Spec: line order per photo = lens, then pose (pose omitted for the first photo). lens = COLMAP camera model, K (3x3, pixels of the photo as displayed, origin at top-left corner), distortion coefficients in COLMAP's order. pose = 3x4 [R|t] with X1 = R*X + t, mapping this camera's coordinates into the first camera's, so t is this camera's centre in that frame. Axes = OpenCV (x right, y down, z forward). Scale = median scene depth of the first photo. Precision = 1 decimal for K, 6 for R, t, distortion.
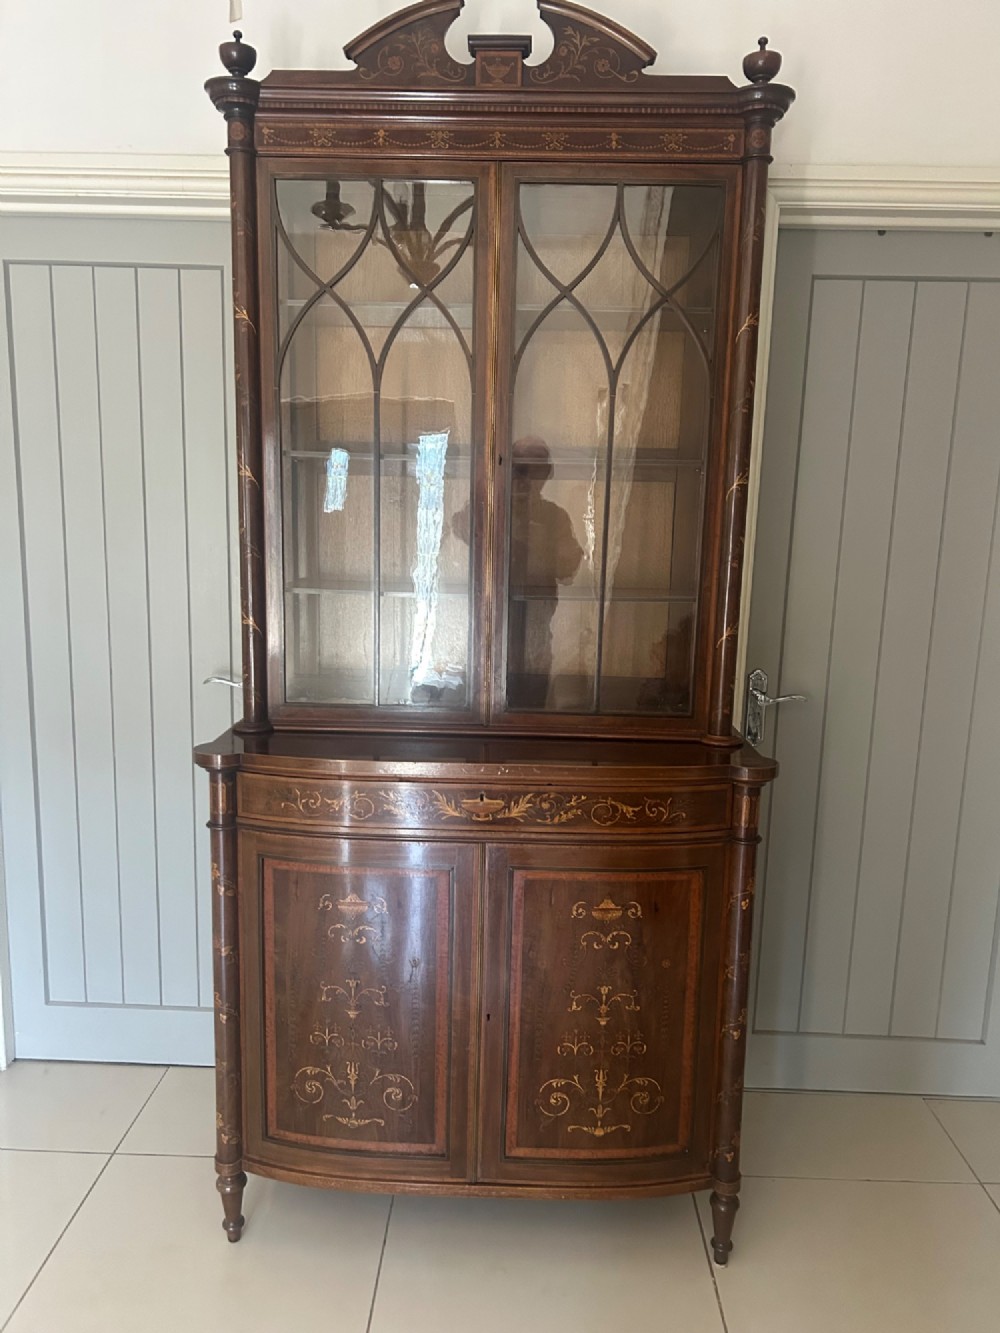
lens RADIAL K [[985.6, 0, 492.0], [0, 985.6, 671.7], [0, 0, 1]] dist [0.090784, -0.164210]
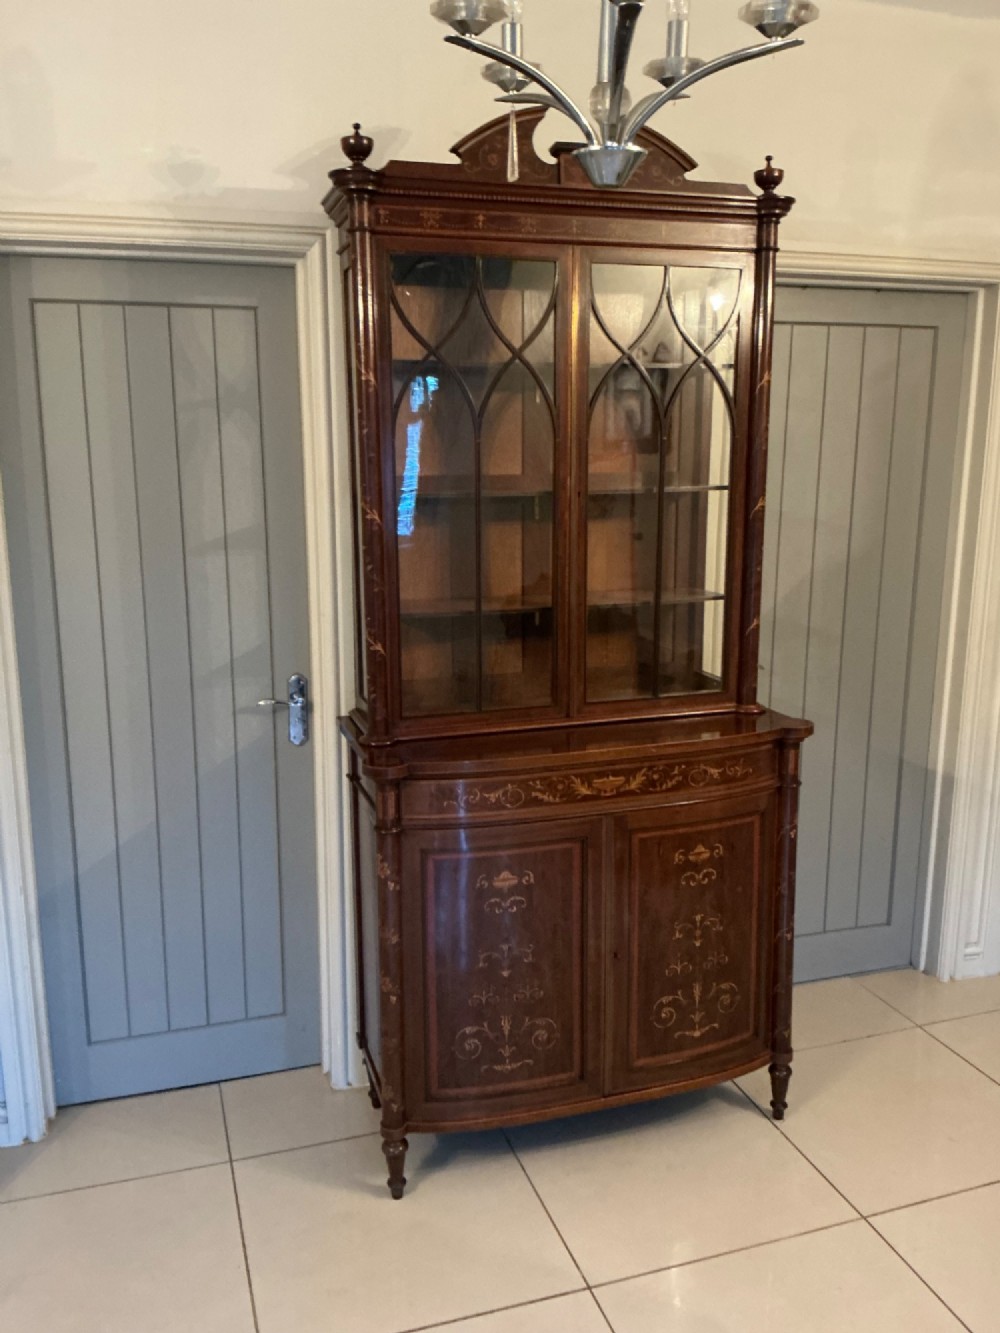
lens RADIAL K [[1100.1, 0, 499.7], [0, 1100.1, 662.6], [0, 0, 1]] dist [0.165450, -0.359726]
pose [[0.942962, -0.091283, 0.320141, -0.539231], [0.082415, 0.995747, 0.041170, -0.076407], [-0.322537, -0.012437, 0.946475, -0.235782]]
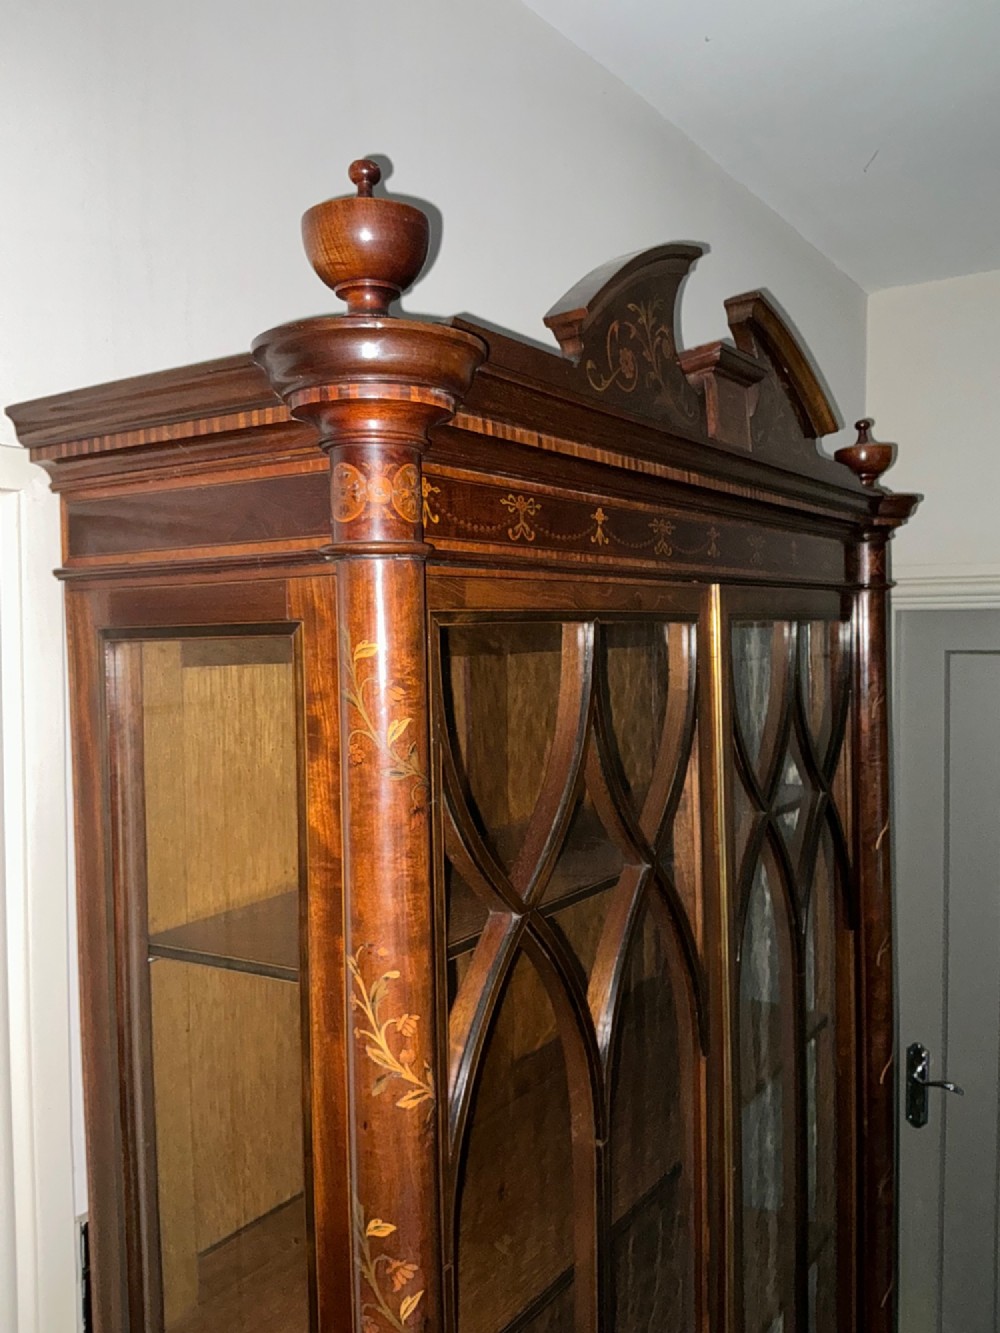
lens RADIAL K [[1100.1, 0, 499.7], [0, 1100.1, 662.6], [0, 0, 1]] dist [0.165450, -0.359726]
pose [[0.529523, -0.059372, 0.846215, -0.500049], [0.175417, 0.983650, -0.040753, -0.459545], [-0.829960, 0.170021, 0.531281, 0.786914]]
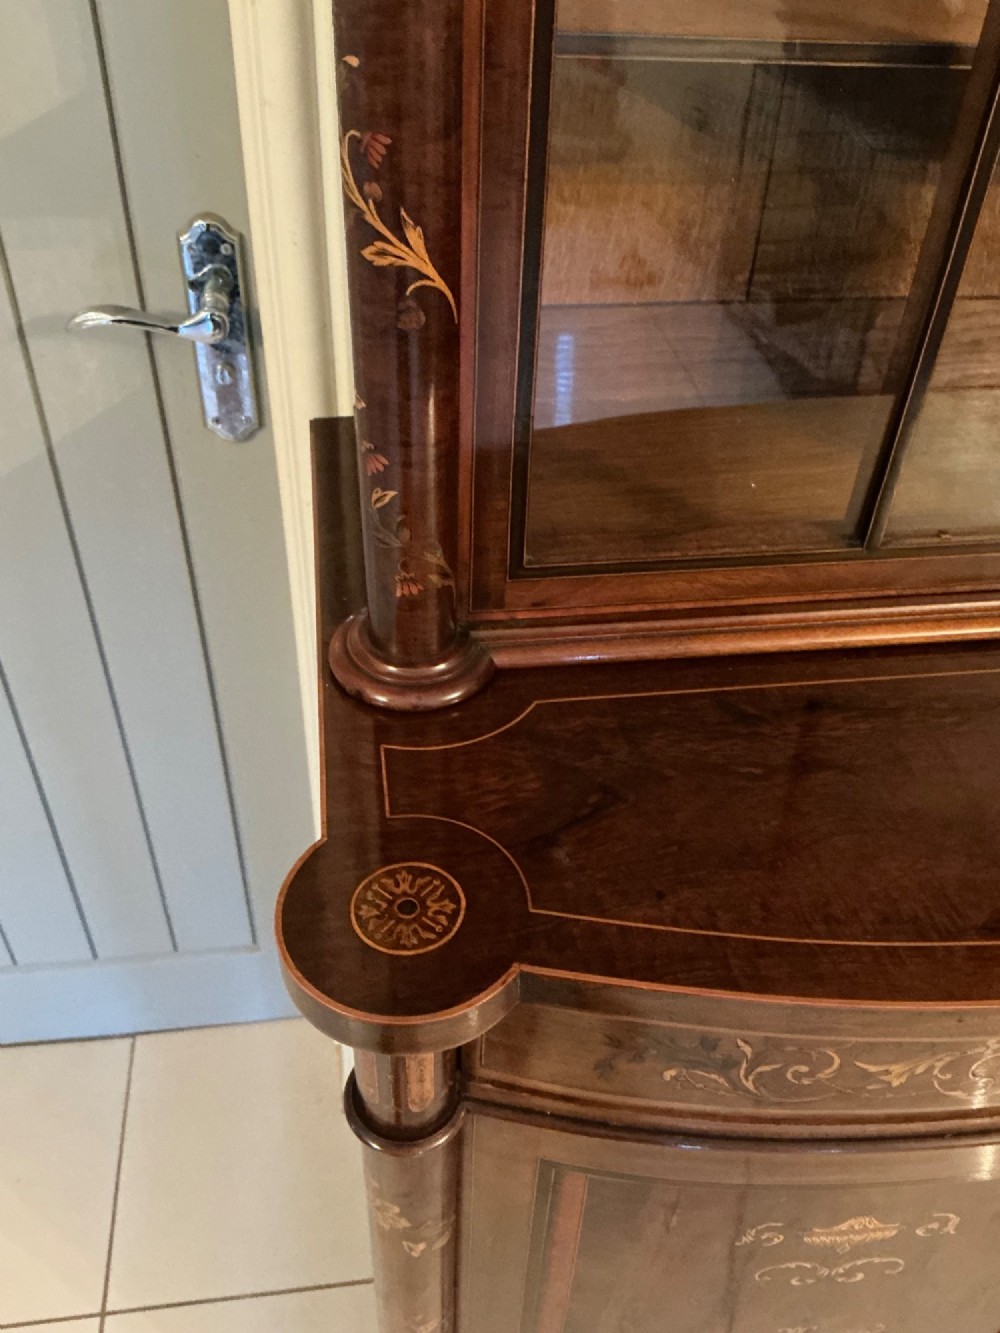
lens RADIAL K [[1119.7, 0, 495.5], [0, 1119.7, 663.8], [0, 0, 1]] dist [0.058725, -0.138328]
pose [[0.986983, -0.097732, 0.127721, -0.275512], [0.018274, 0.857177, 0.514697, -0.098688], [-0.159782, -0.505663, 0.847806, 0.804061]]
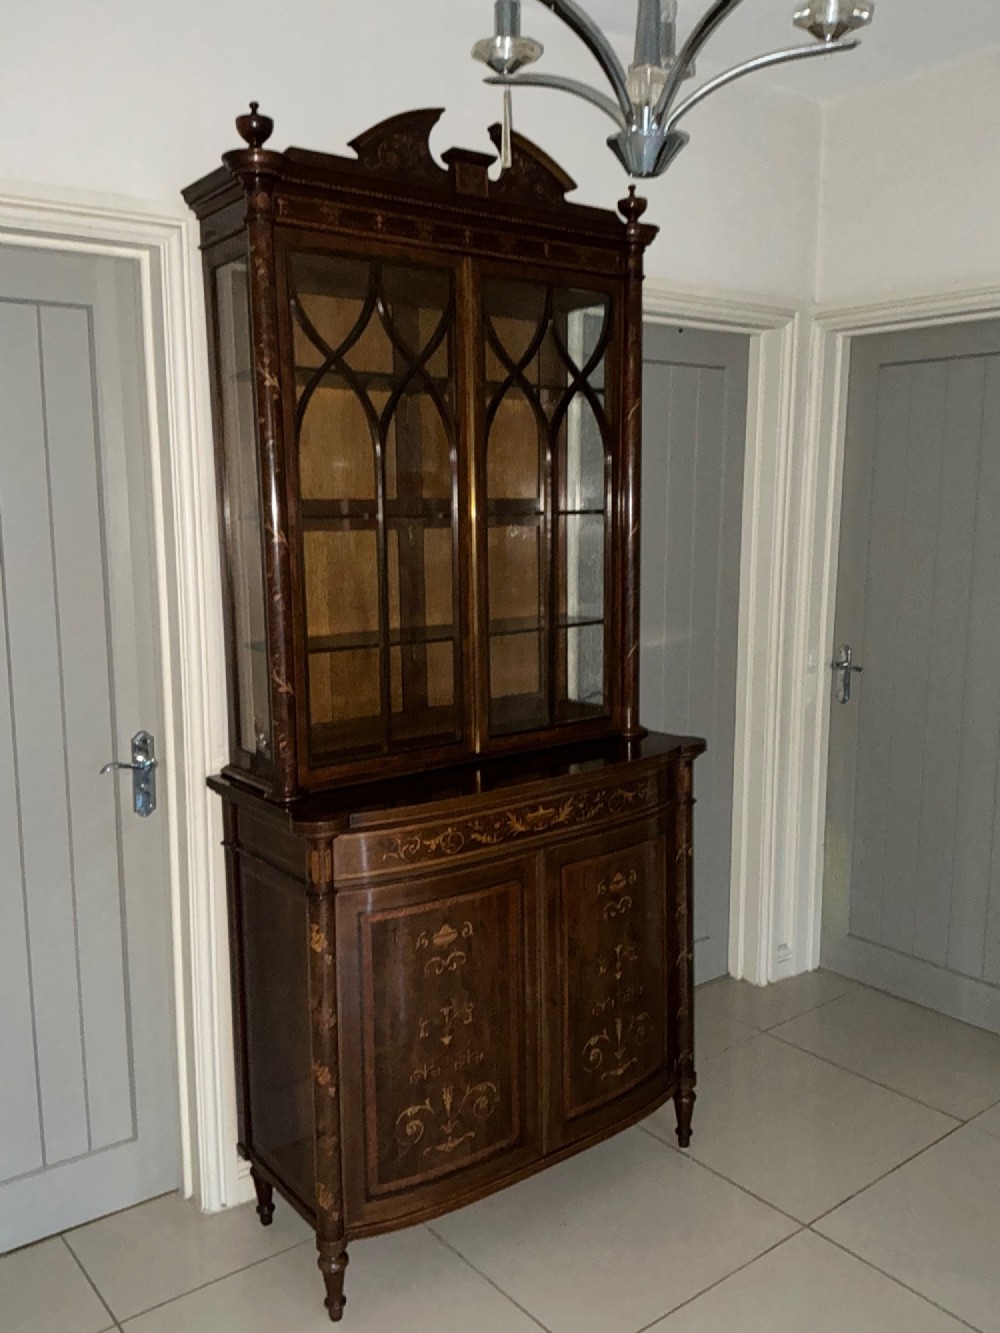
lens RADIAL K [[1100.1, 0, 499.7], [0, 1100.1, 662.6], [0, 0, 1]] dist [0.165450, -0.359726]
pose [[0.775925, -0.119831, 0.619339, -0.794218], [0.134449, 0.990648, 0.023232, -0.075843], [-0.616331, 0.065243, 0.784780, 0.005552]]
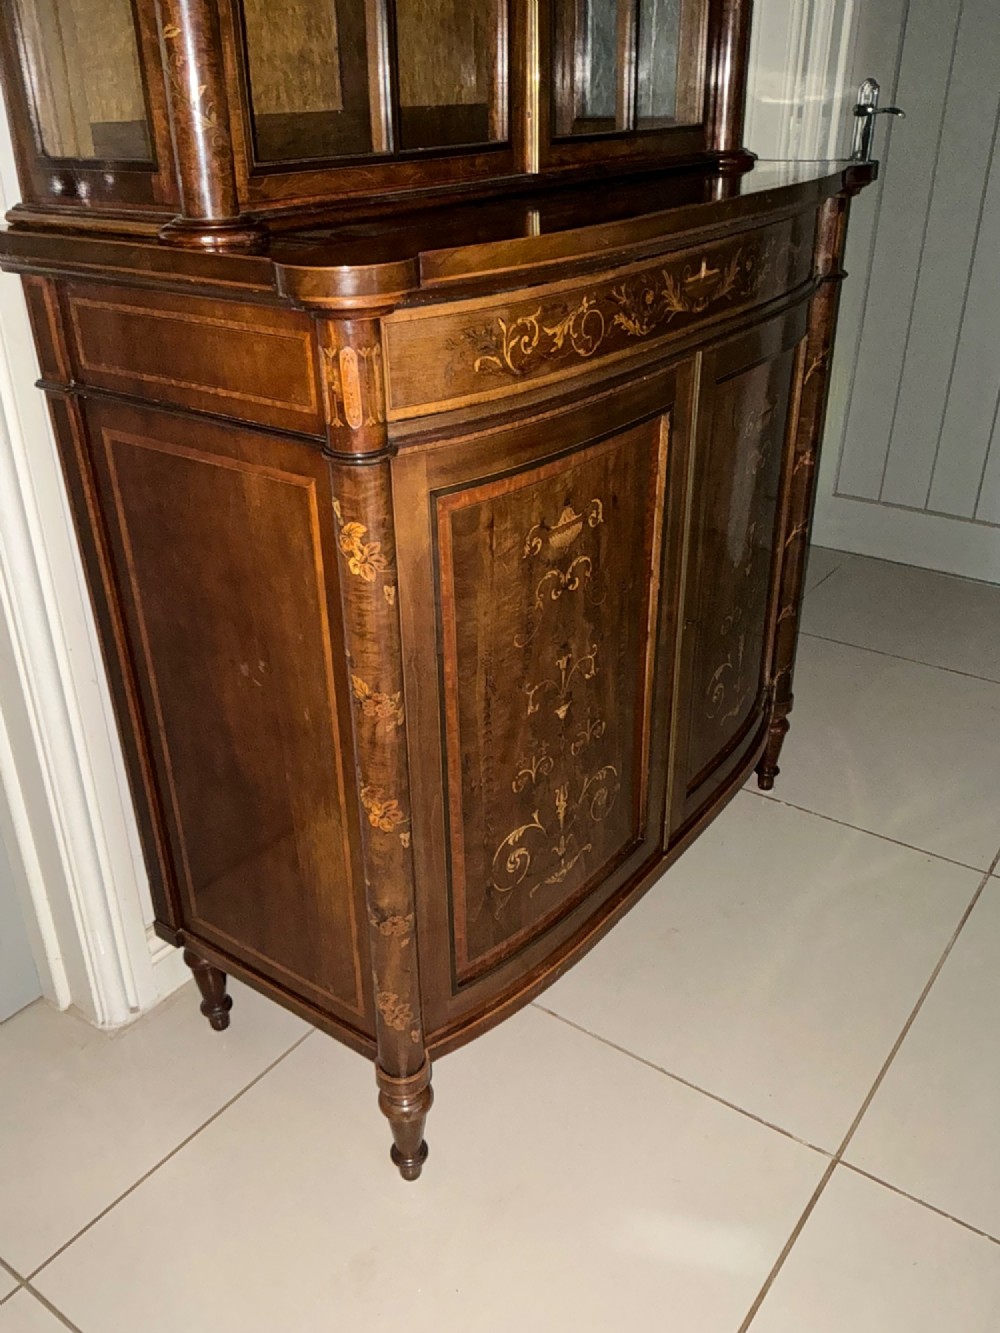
lens RADIAL K [[1100.1, 0, 499.7], [0, 1100.1, 662.6], [0, 0, 1]] dist [0.165450, -0.359726]
pose [[0.565297, -0.410564, 0.715456, -0.620771], [0.163206, 0.905859, 0.390875, 0.058539], [-0.808581, -0.104193, 0.579086, 0.665136]]
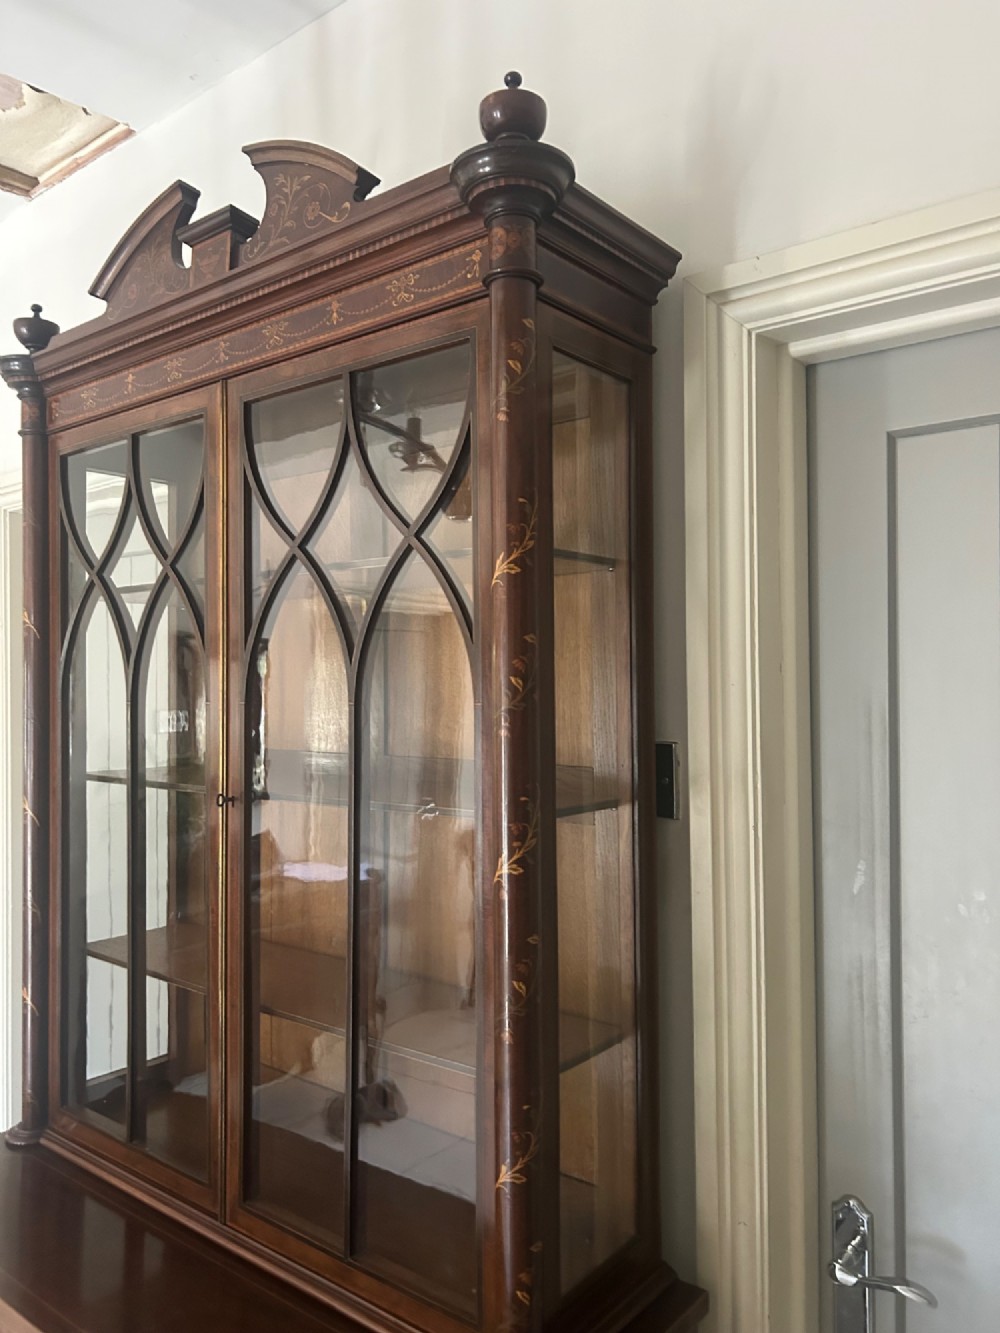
lens RADIAL K [[1038.7, 0, 500.1], [0, 1038.7, 663.6], [0, 0, 1]] dist [0.067524, -0.280088]
pose [[0.796419, -0.039087, -0.603481, 0.575360], [-0.080035, 0.982319, -0.169246, -0.205964], [0.599426, 0.183091, 0.779209, 0.573982]]
